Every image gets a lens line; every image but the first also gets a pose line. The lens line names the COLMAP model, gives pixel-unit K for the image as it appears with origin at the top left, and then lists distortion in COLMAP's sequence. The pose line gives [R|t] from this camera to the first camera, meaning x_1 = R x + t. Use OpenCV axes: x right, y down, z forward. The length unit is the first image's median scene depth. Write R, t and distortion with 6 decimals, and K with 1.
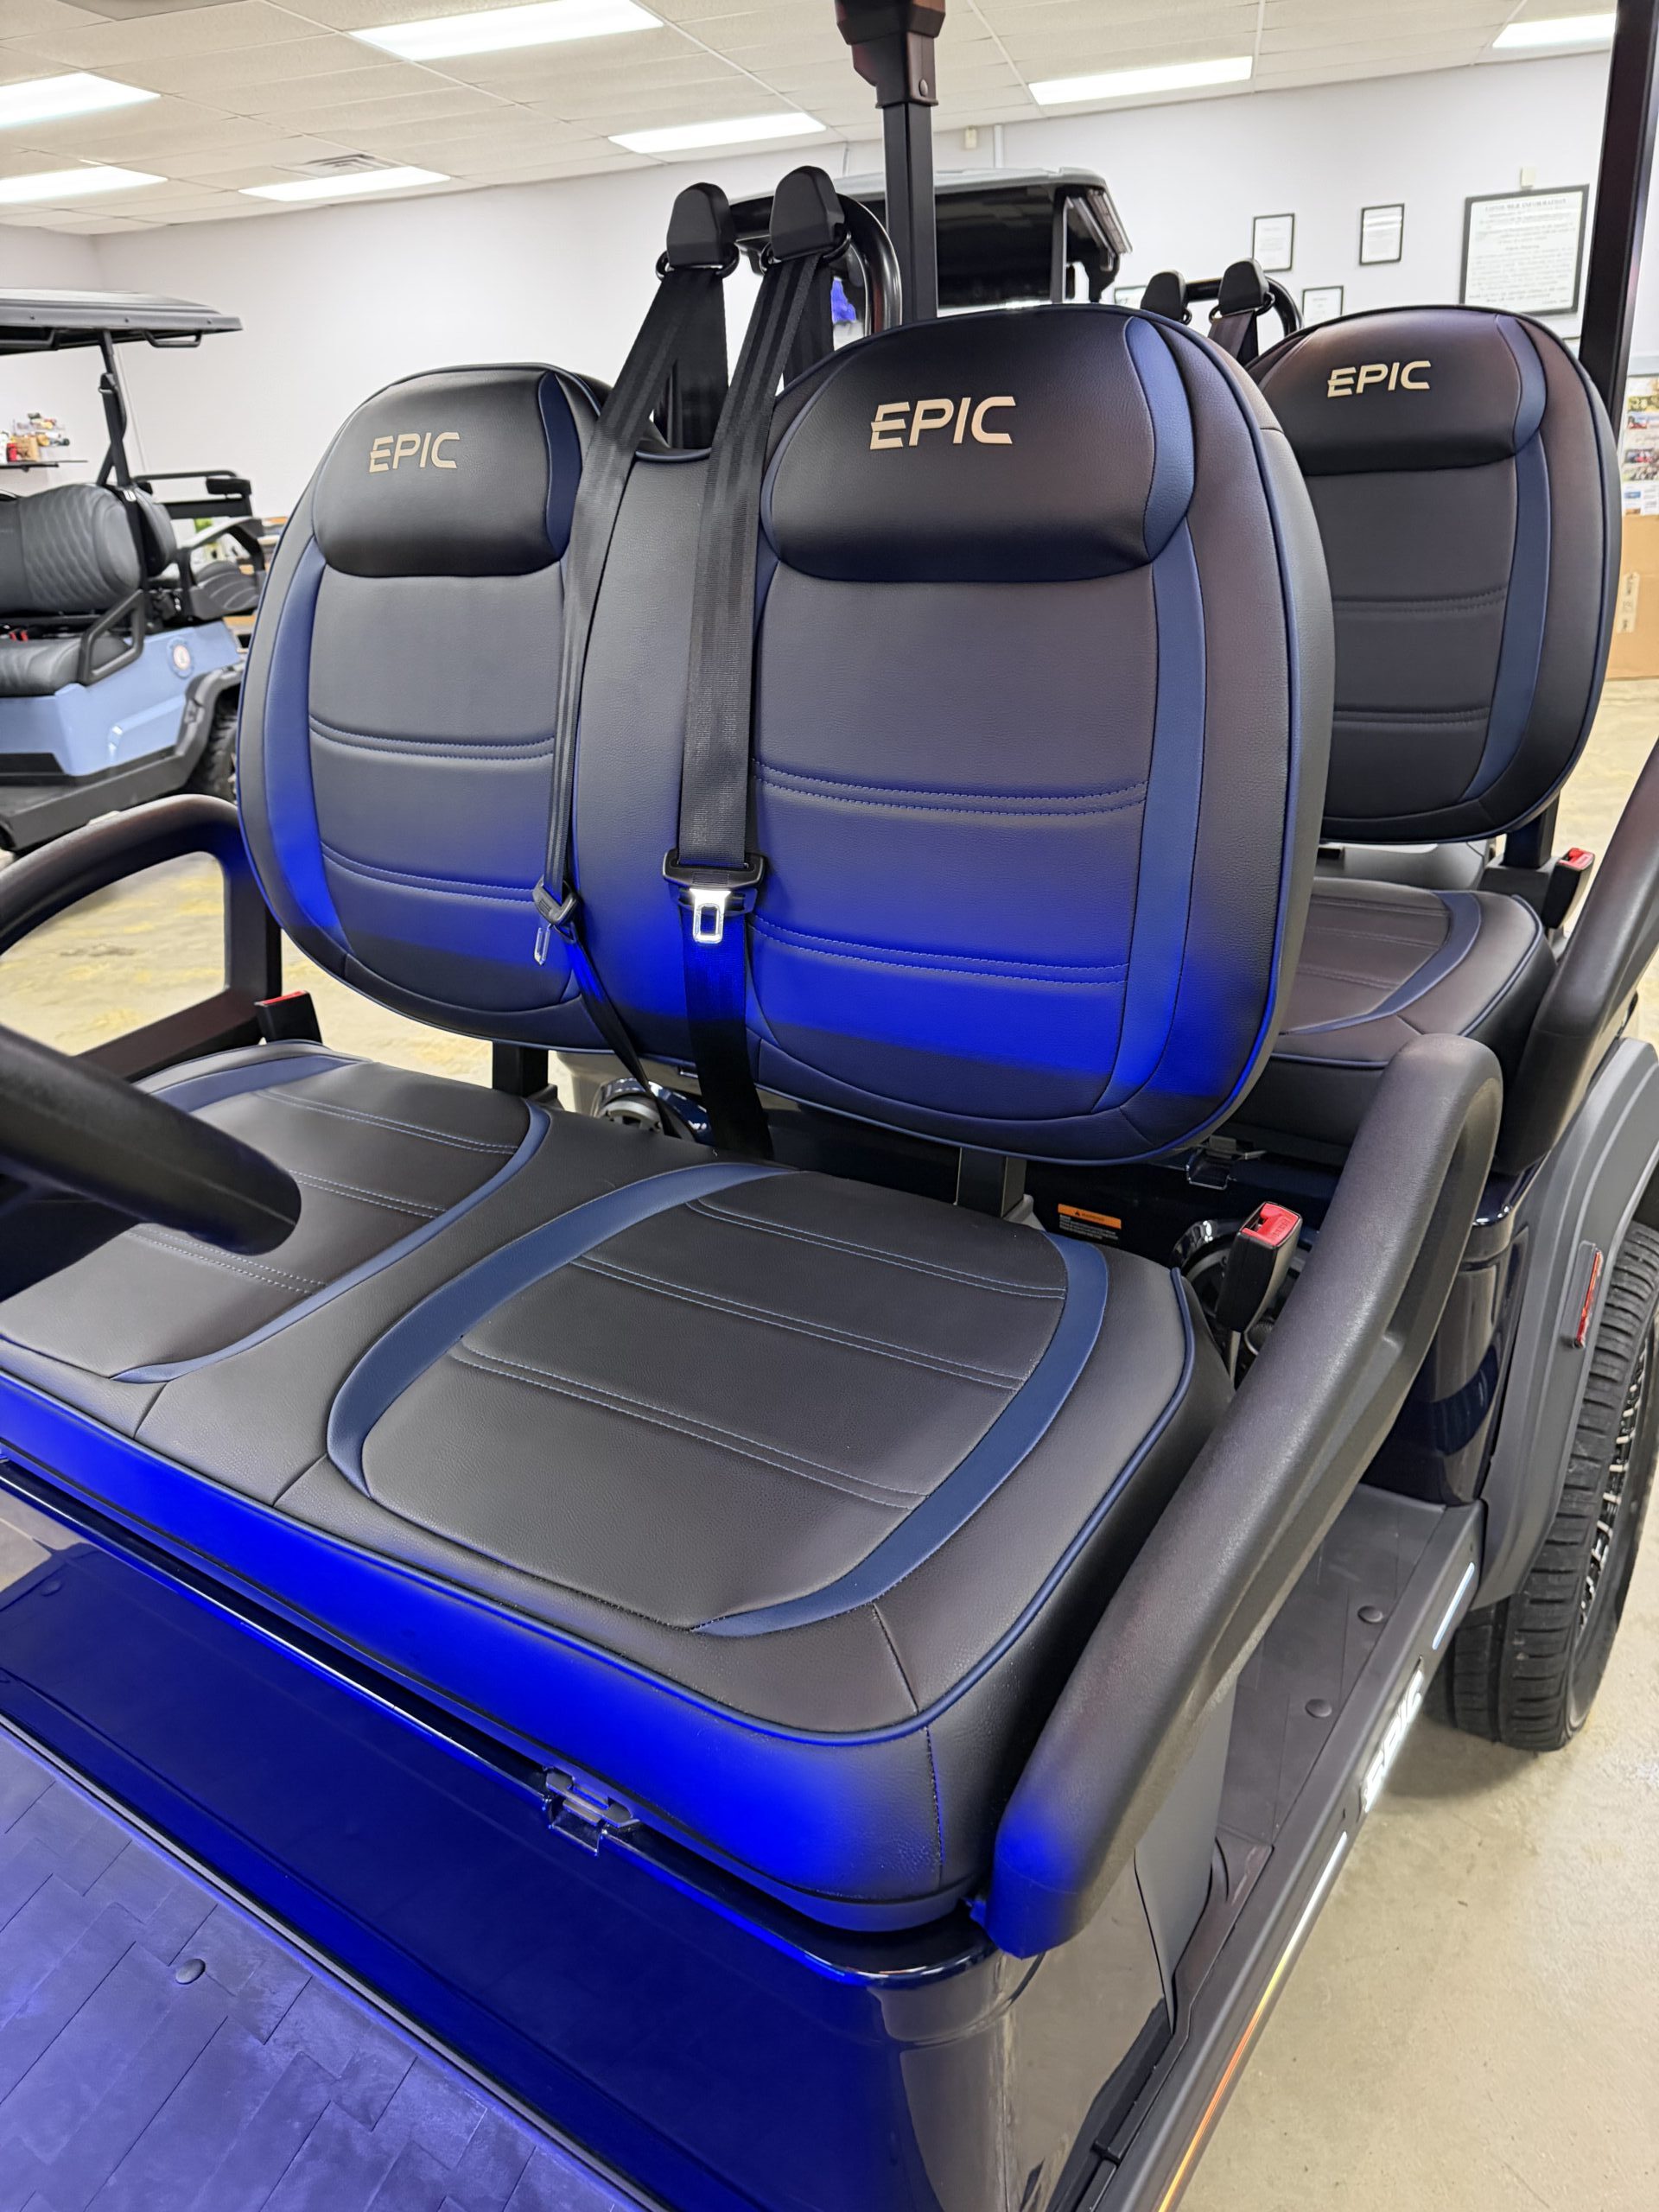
lens RADIAL K [[1587.3, 0, 829.5], [0, 1587.3, 1106.0], [0, 0, 1]] dist [-0.028103, 0.004730]
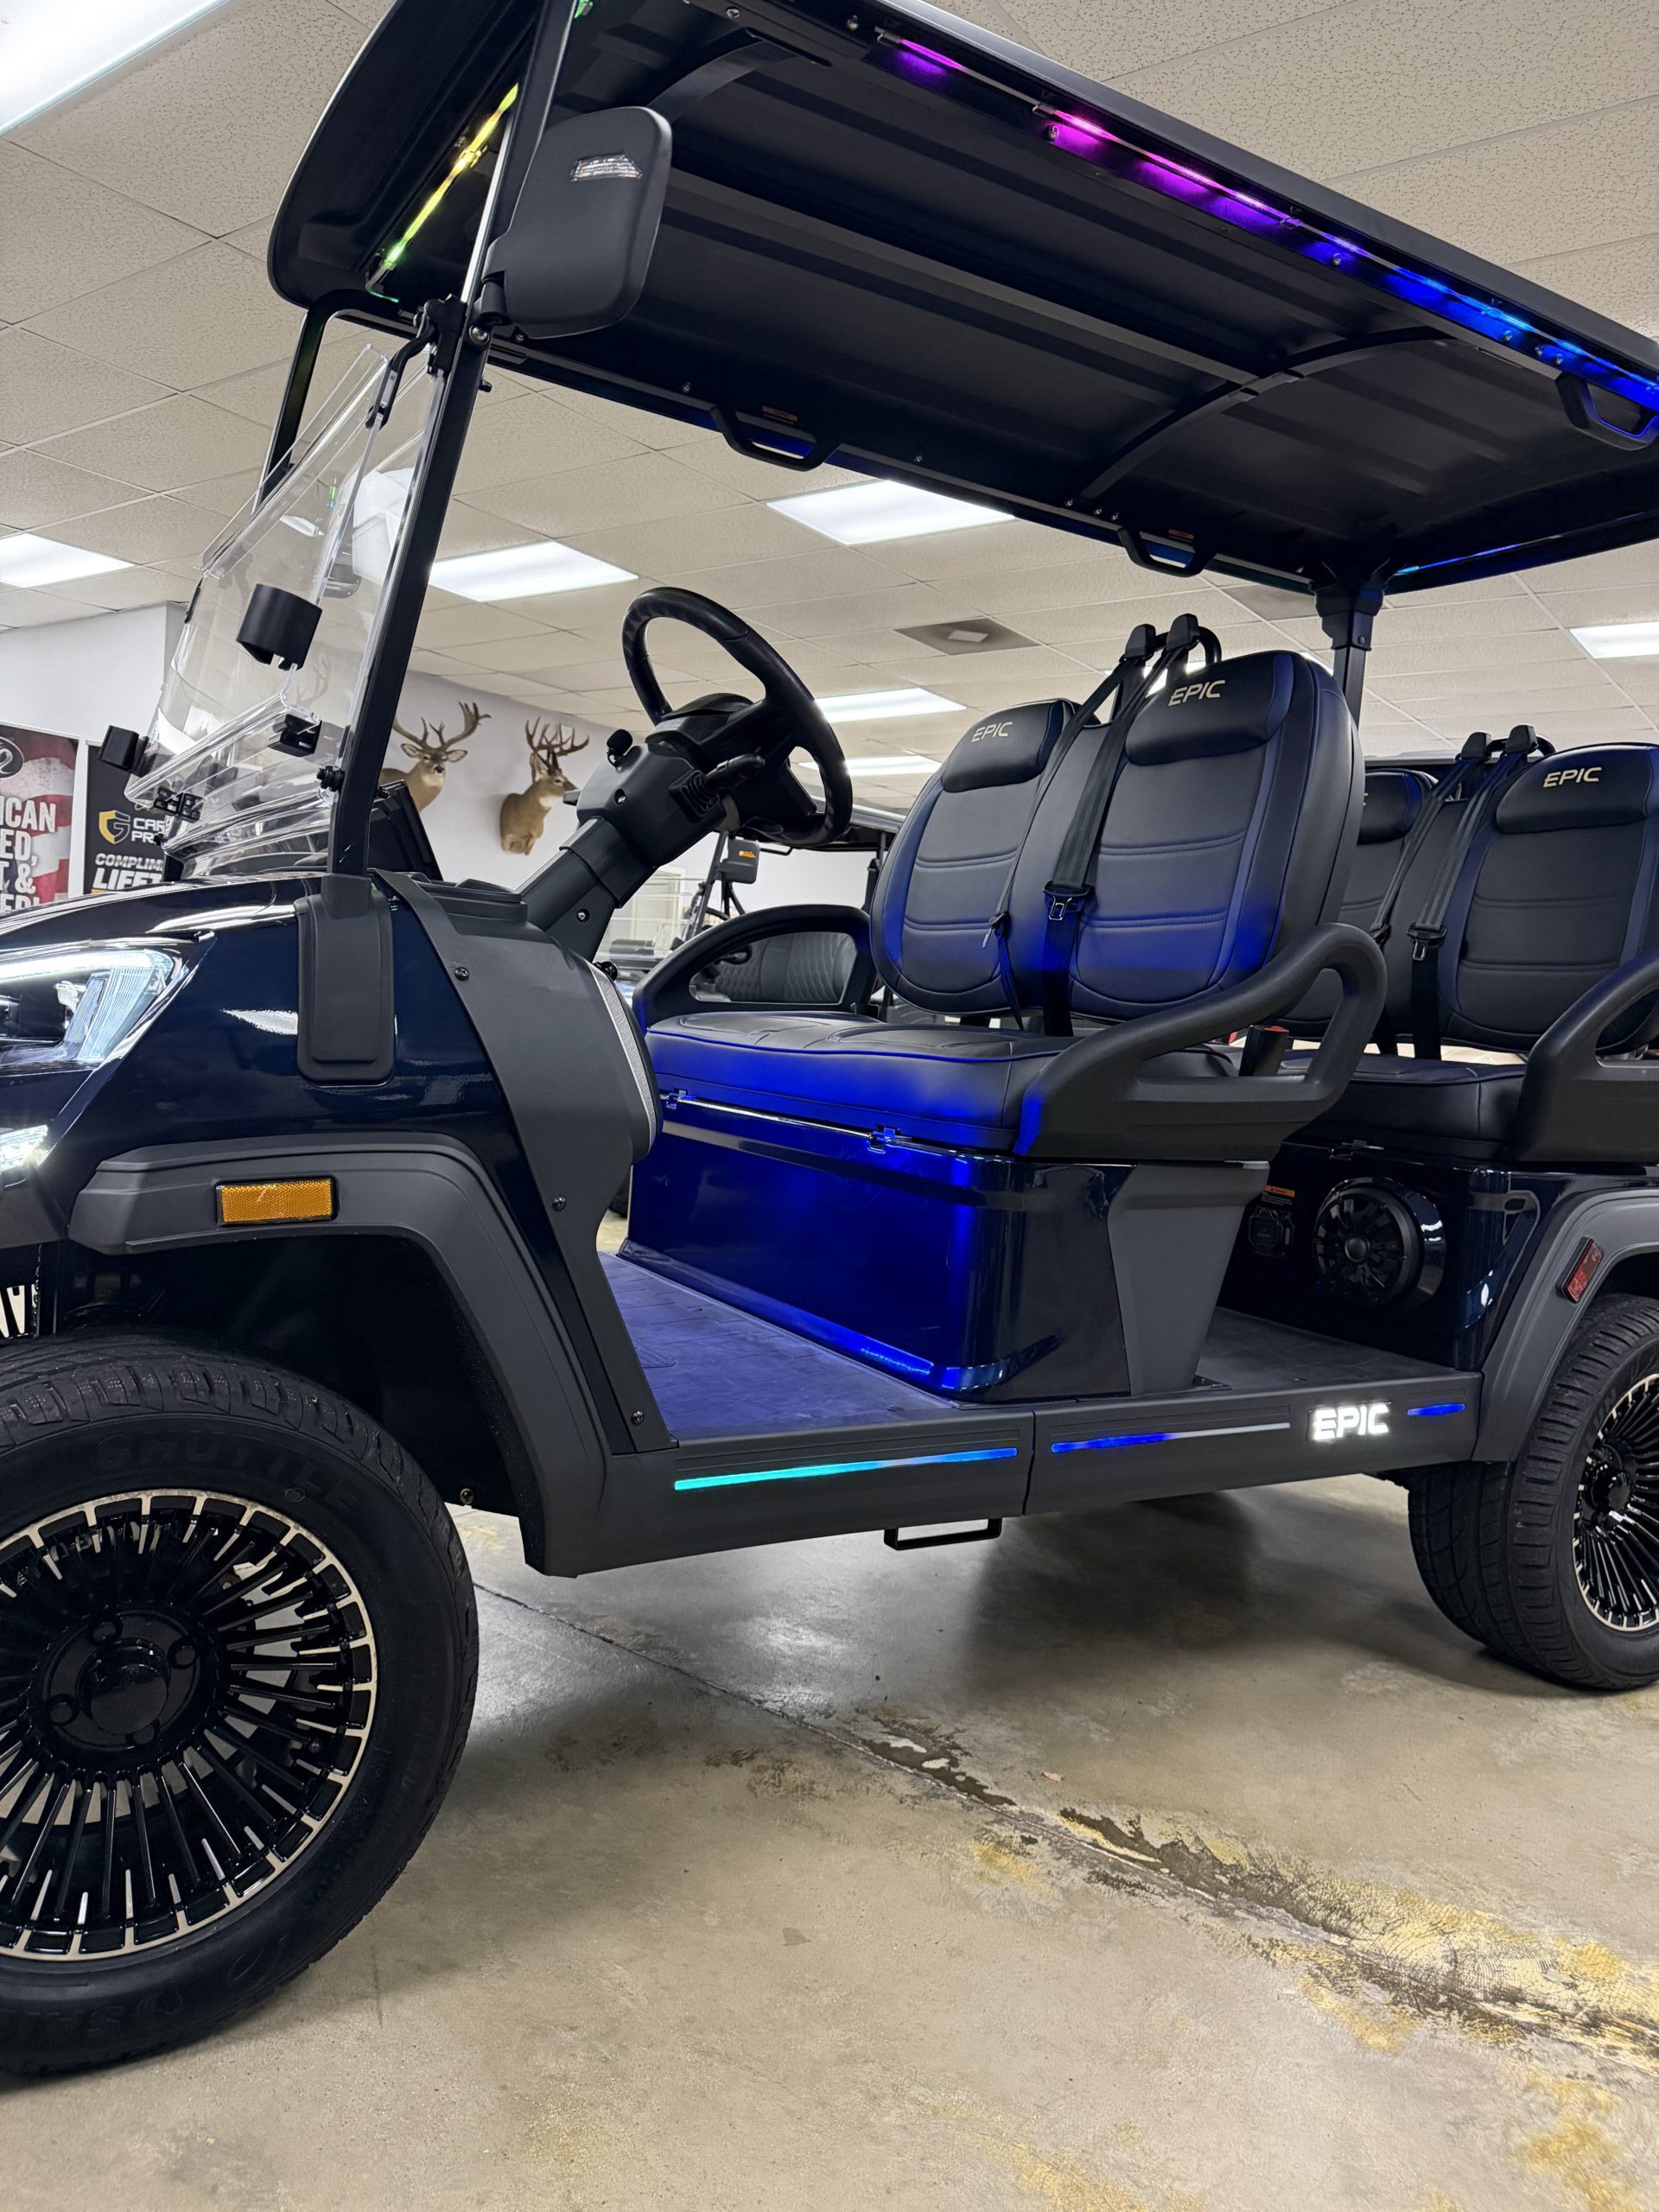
lens RADIAL K [[1587.3, 0, 829.5], [0, 1587.3, 1106.0], [0, 0, 1]] dist [-0.028103, 0.004730]
pose [[0.903418, 0.152366, -0.400775, 0.095114], [-0.283473, 0.913543, -0.291690, 0.146621], [0.321681, 0.377126, 0.868503, -0.146762]]
